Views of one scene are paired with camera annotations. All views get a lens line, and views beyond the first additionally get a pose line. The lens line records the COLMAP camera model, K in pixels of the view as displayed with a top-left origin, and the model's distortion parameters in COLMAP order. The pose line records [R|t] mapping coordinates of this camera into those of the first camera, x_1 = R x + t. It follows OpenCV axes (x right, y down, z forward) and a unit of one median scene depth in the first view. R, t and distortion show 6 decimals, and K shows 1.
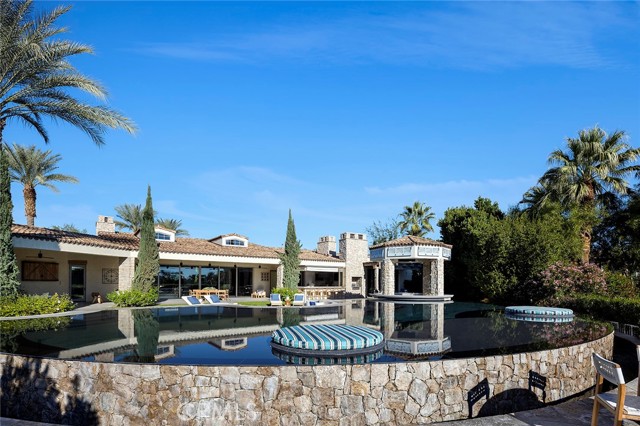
lens RADIAL K [[342.2, 0, 319.9], [0, 342.2, 281.8], [0, 0, 1]] dist [0.001477, -0.000628]
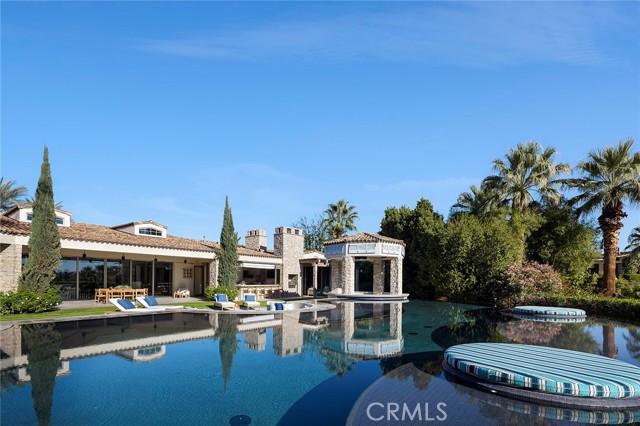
lens RADIAL K [[342.2, 0, 319.9], [0, 342.2, 281.8], [0, 0, 1]] dist [0.001477, -0.000628]
pose [[0.955905, 0.003130, 0.293661, -0.116285], [-0.005458, 0.999960, 0.007112, -0.001493], [-0.293626, -0.008401, 0.955883, 0.096041]]
